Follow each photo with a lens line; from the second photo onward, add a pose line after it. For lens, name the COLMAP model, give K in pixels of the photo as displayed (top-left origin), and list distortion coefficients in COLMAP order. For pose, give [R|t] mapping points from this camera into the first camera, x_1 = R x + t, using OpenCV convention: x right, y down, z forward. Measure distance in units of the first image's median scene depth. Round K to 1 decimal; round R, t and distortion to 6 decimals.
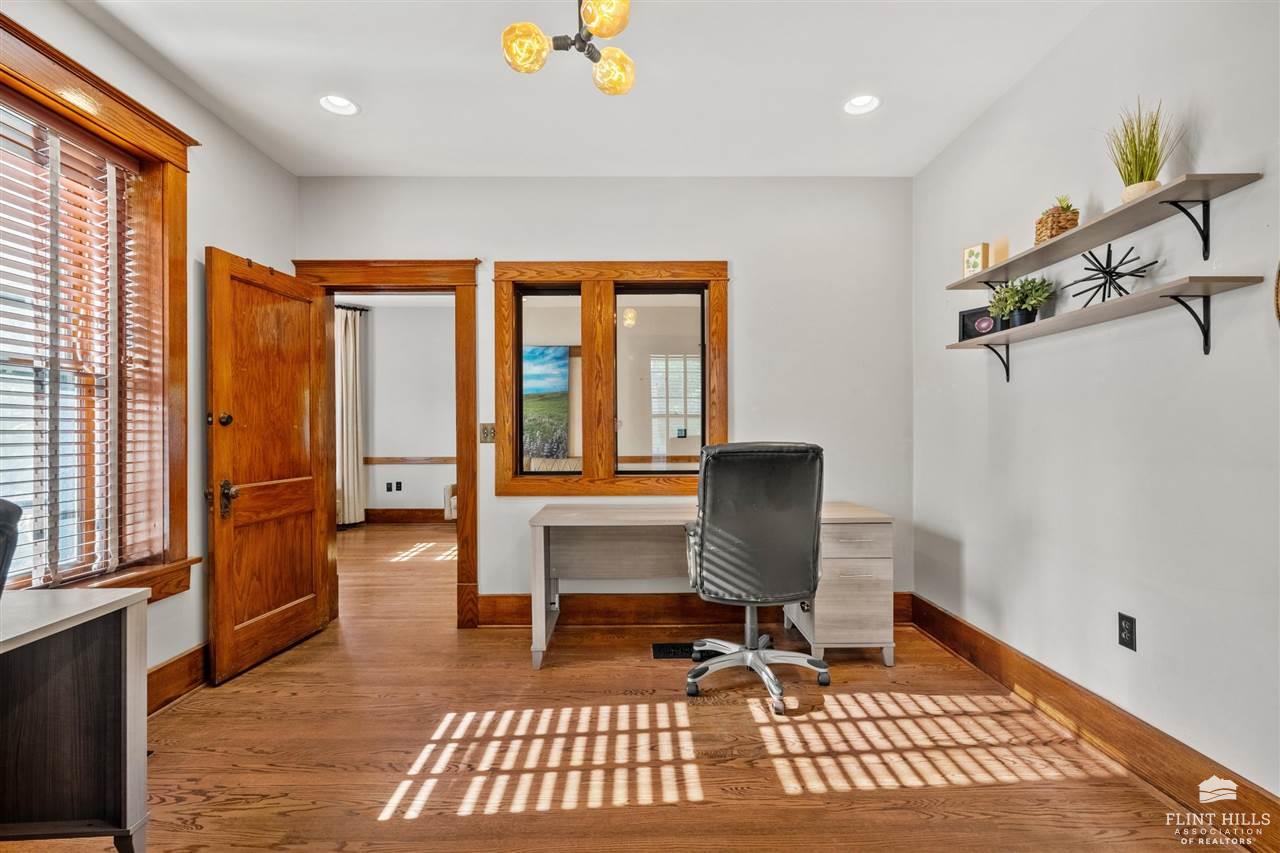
lens RADIAL K [[597.5, 0, 641.2], [0, 597.5, 429.1], [0, 0, 1]] dist [0.000835, -0.000045]
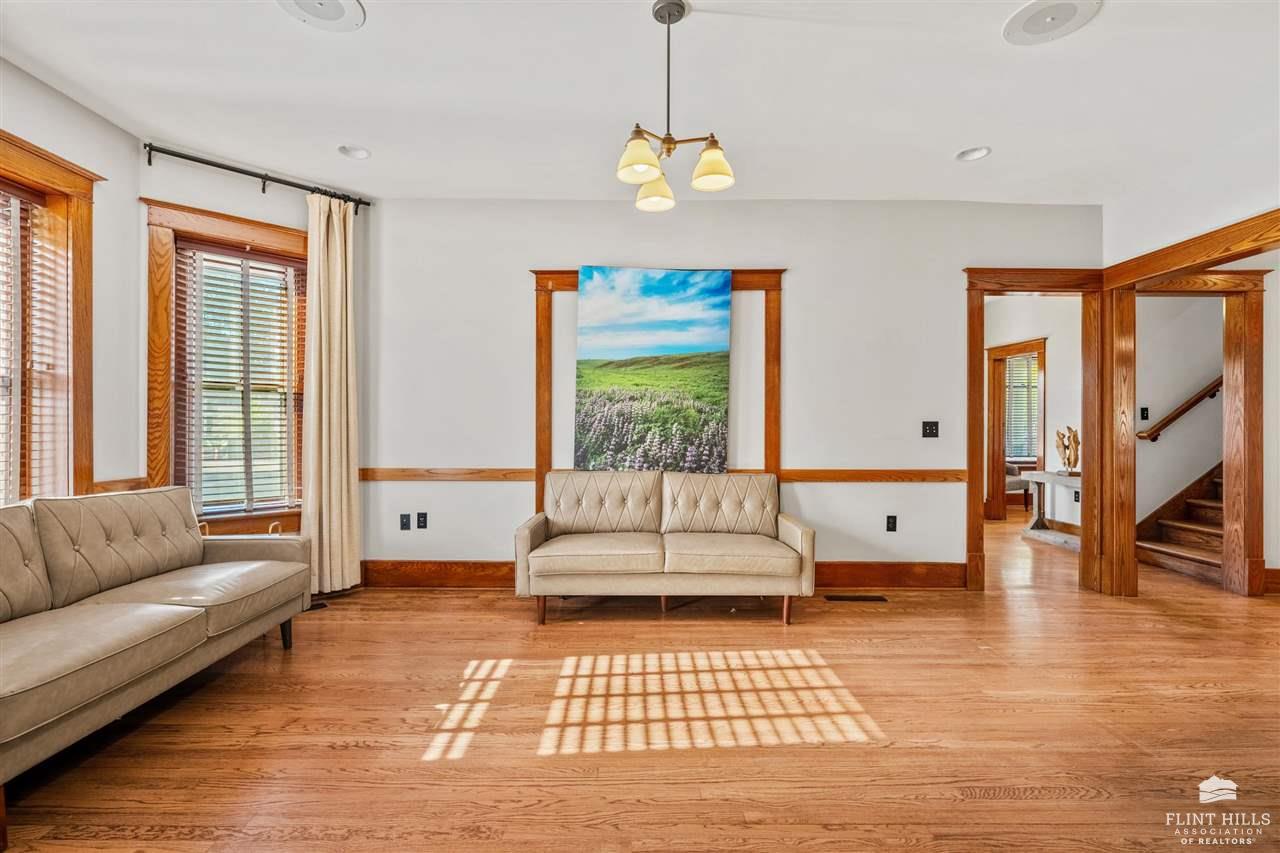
lens RADIAL K [[597.5, 0, 636.5], [0, 597.5, 426.5], [0, 0, 1]] dist [0.000835, -0.000045]
pose [[0.999933, 0.008377, -0.008049, -0.205082], [-0.008362, 0.999963, 0.001916, 0.005449], [0.008065, -0.001848, 0.999966, 0.451555]]
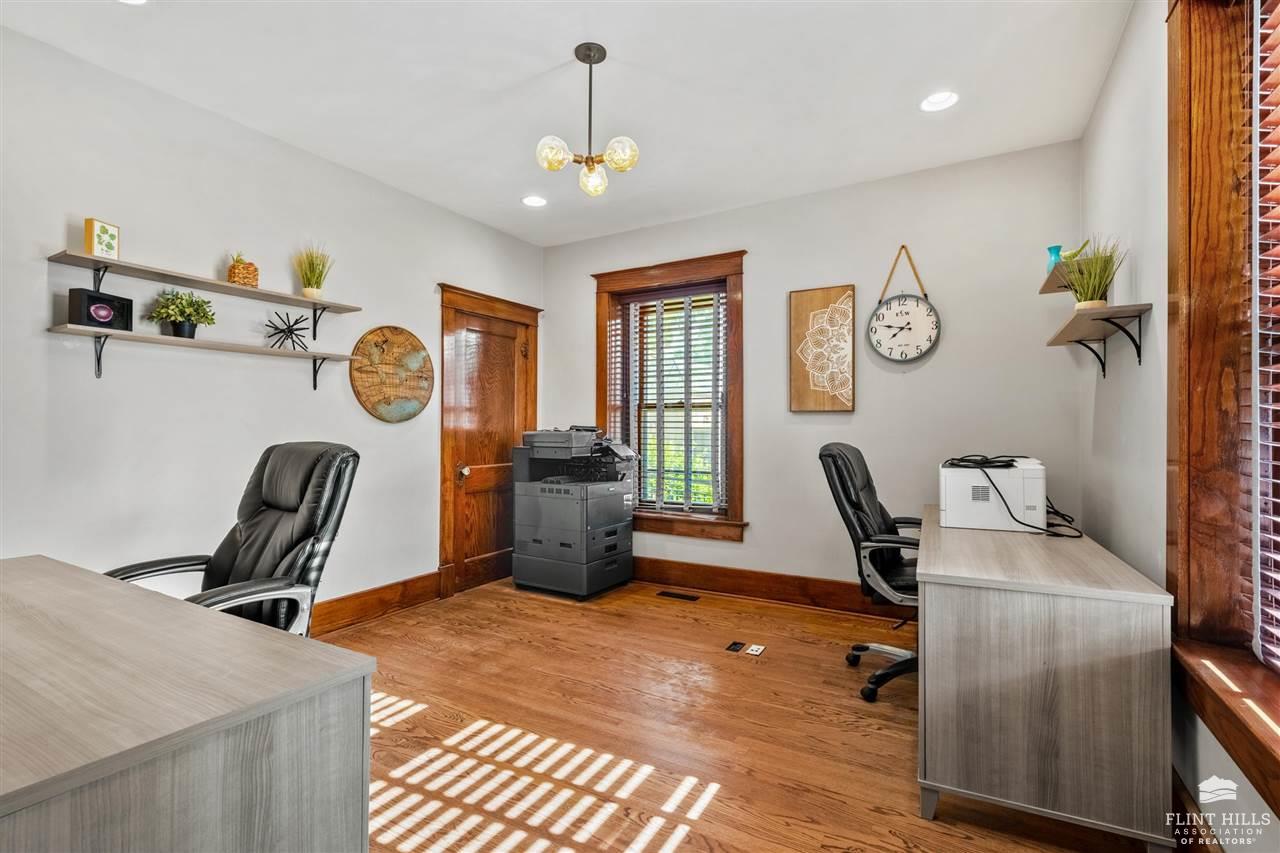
lens RADIAL K [[597.5, 0, 638.2], [0, 597.5, 426.4], [0, 0, 1]] dist [0.000835, -0.000045]
pose [[-0.864149, 0.004389, 0.503217, -0.723366], [0.002309, 0.999986, -0.004757, 0.006418], [-0.503231, -0.002949, -0.864147, 1.694471]]
